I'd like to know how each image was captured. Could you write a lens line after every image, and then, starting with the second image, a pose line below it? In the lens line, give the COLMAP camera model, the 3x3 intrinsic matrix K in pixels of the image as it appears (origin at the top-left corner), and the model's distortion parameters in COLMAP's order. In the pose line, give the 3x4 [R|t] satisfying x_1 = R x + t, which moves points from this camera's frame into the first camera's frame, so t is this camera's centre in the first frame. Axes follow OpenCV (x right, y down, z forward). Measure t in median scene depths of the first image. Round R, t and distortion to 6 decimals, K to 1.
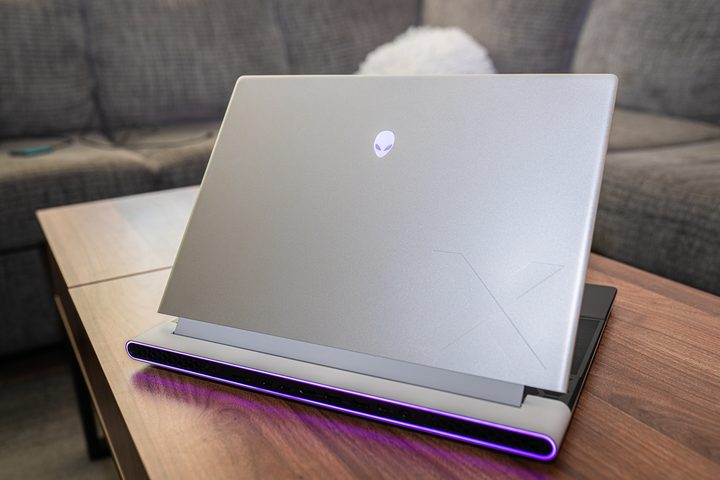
lens RADIAL K [[706.8, 0, 359.5], [0, 706.8, 241.2], [0, 0, 1]] dist [-0.009978, 0.000000]
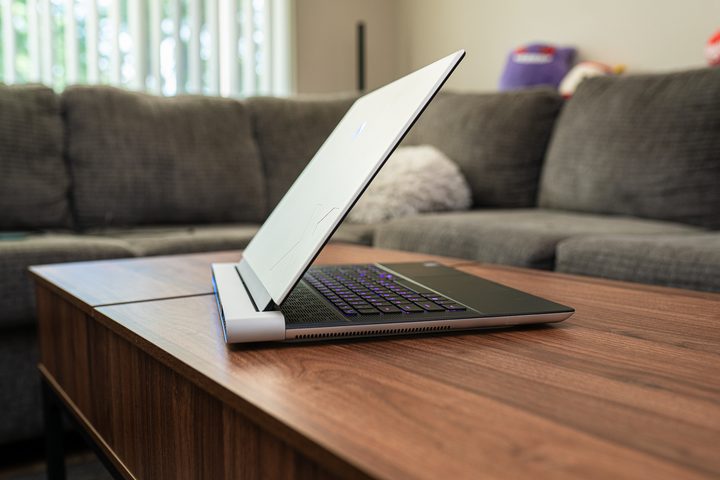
lens RADIAL K [[706.8, 0, 360.7], [0, 706.8, 240.4], [0, 0, 1]] dist [-0.009978, 0.000000]
pose [[0.995719, 0.017769, 0.090708, -0.065844], [0.002935, 0.974774, -0.223173, 0.079547], [-0.092386, 0.222484, 0.970549, 0.030149]]
